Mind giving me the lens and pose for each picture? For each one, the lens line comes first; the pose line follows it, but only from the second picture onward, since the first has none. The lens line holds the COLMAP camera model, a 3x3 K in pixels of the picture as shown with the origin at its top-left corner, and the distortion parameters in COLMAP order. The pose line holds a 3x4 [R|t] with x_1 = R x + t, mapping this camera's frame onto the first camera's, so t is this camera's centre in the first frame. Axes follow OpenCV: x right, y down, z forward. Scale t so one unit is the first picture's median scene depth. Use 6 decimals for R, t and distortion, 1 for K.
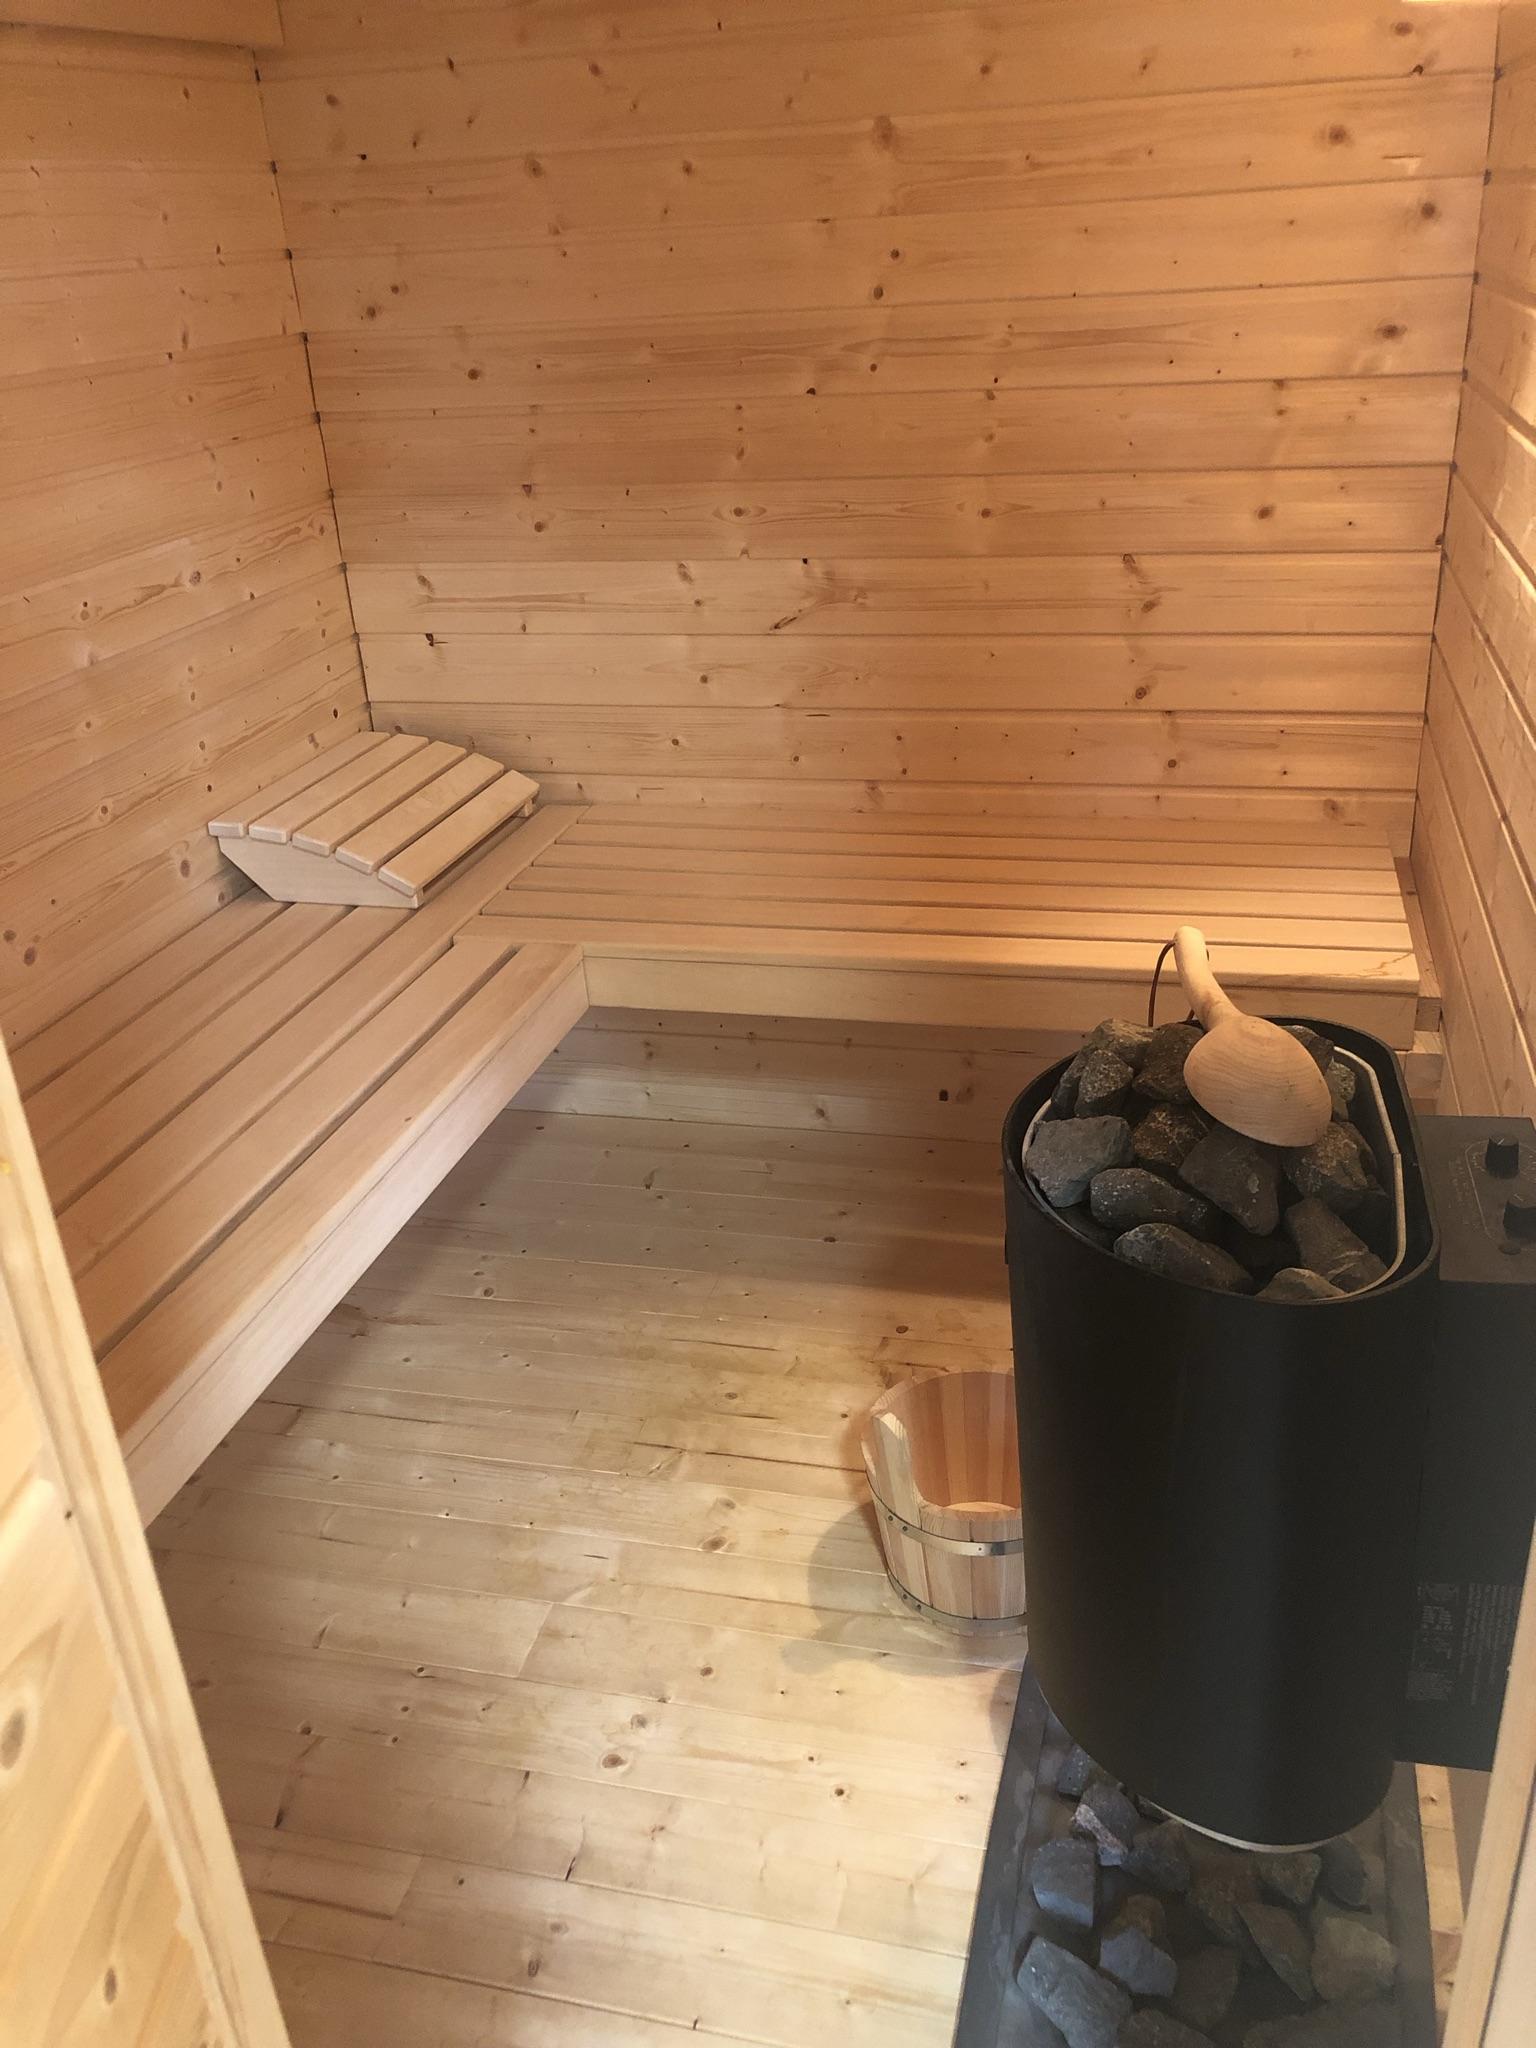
lens RADIAL K [[1646.9, 0, 768.0], [0, 1646.9, 1024.0], [0, 0, 1]] dist [0.042067, 0.002667]
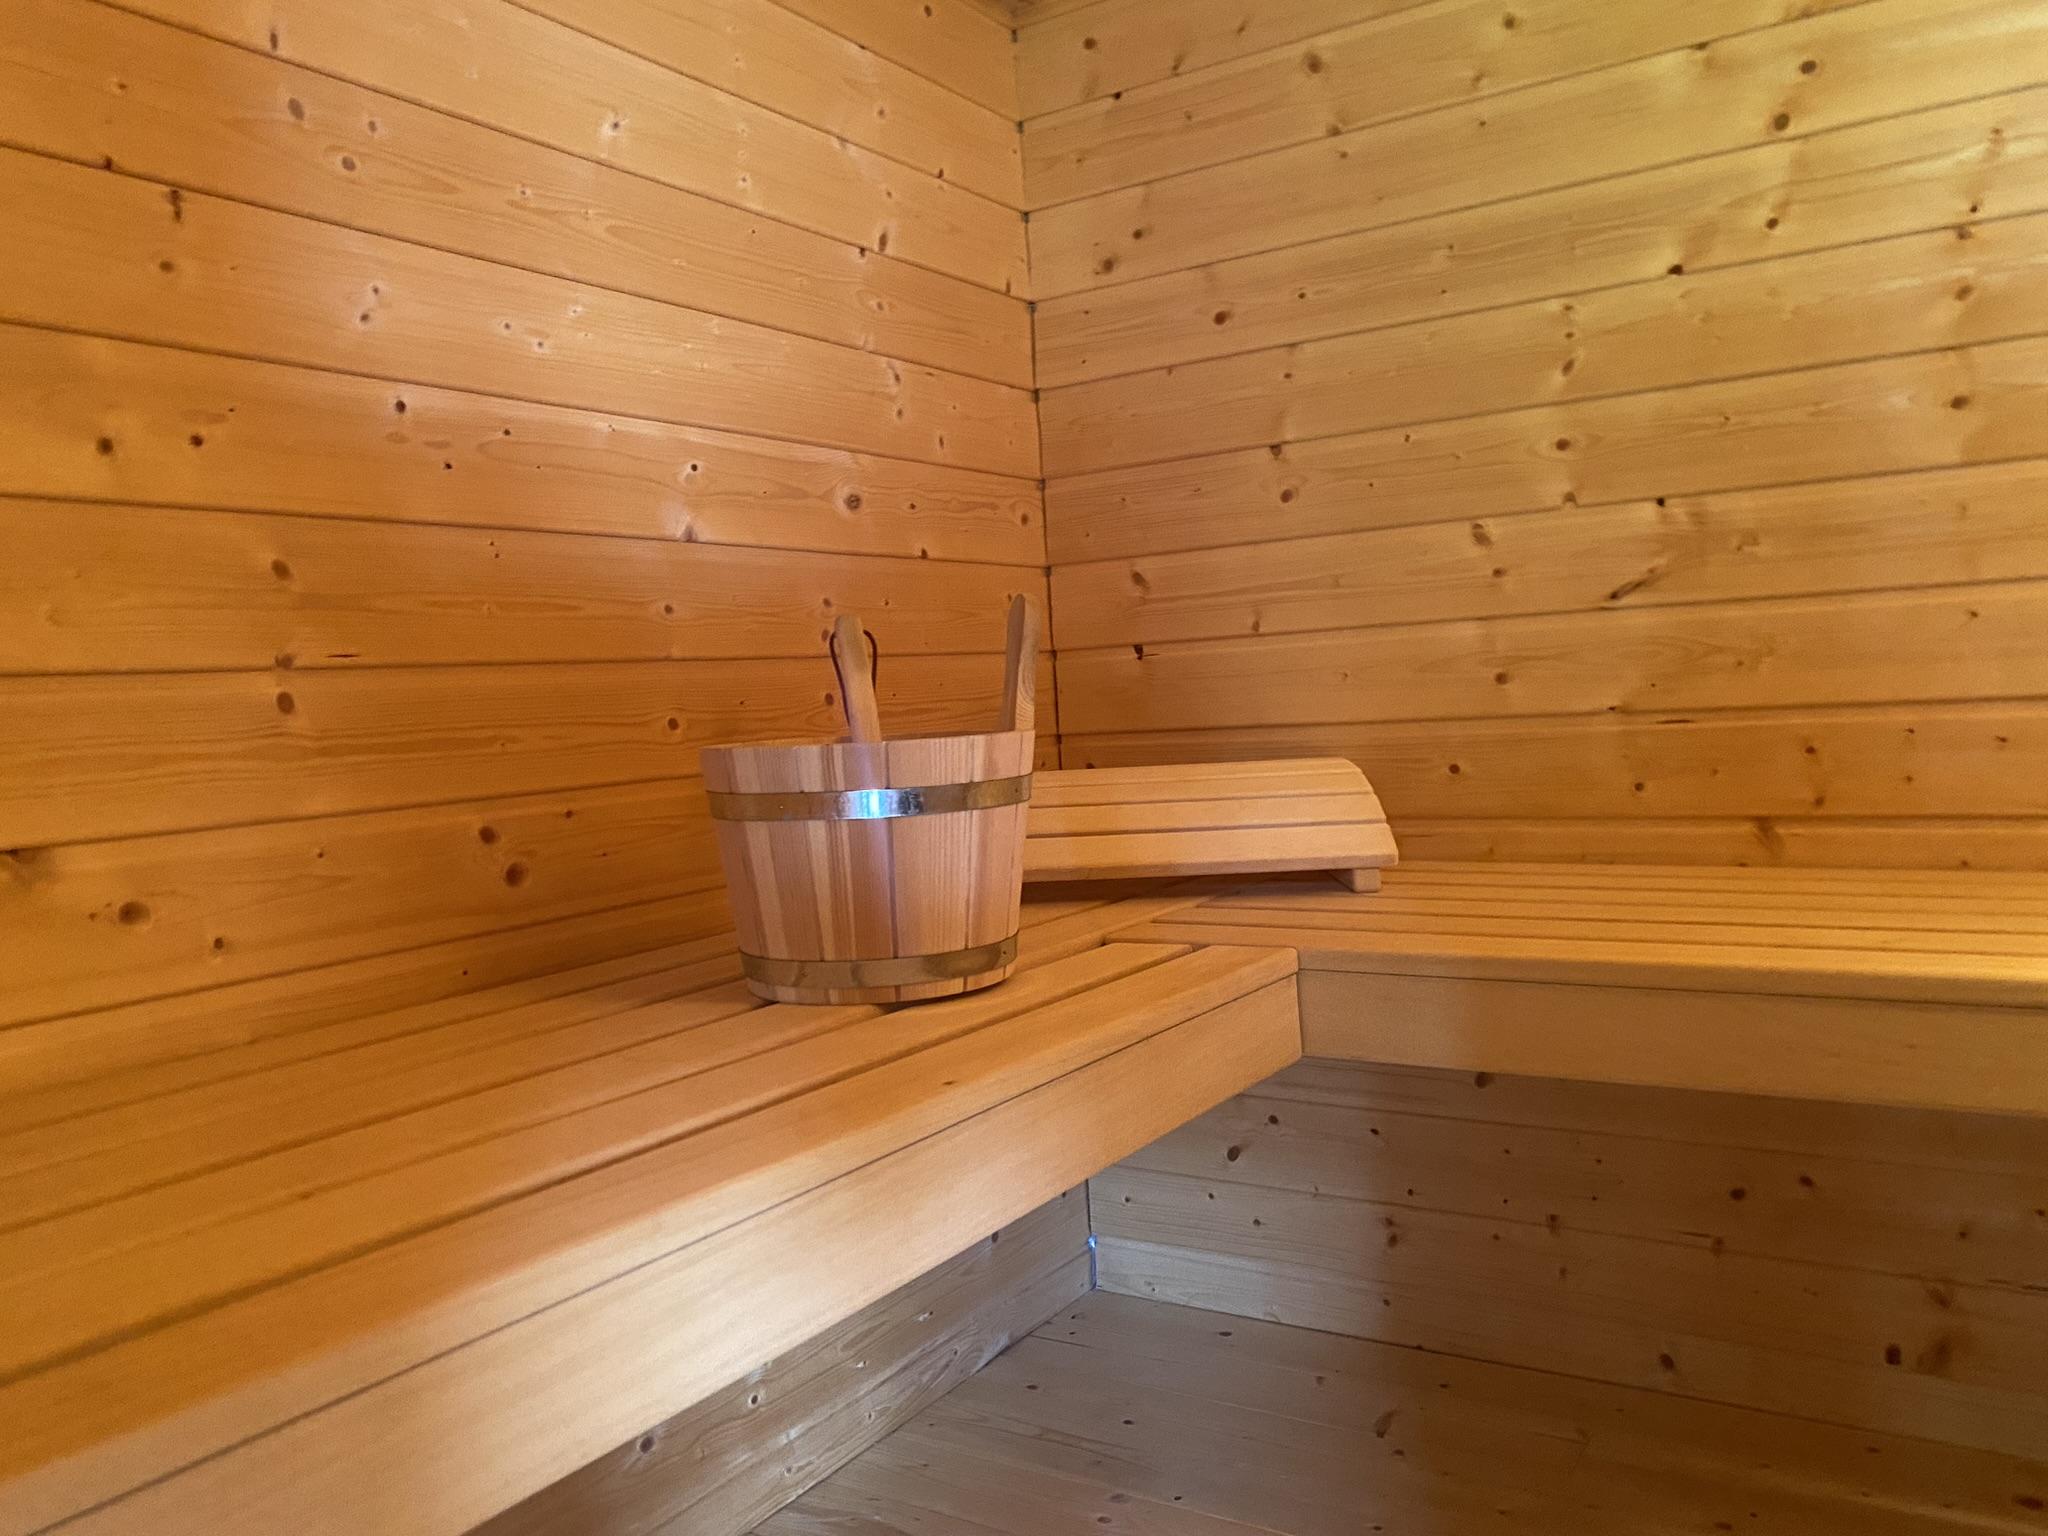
lens RADIAL K [[1561.6, 0, 1004.2], [0, 1561.6, 806.1], [0, 0, 1]] dist [0.003837, -0.001902]
pose [[0.947802, 0.025834, -0.317811, -0.027735], [-0.134998, 0.935487, -0.326559, 0.098351], [0.288872, 0.352417, 0.890144, 0.368325]]
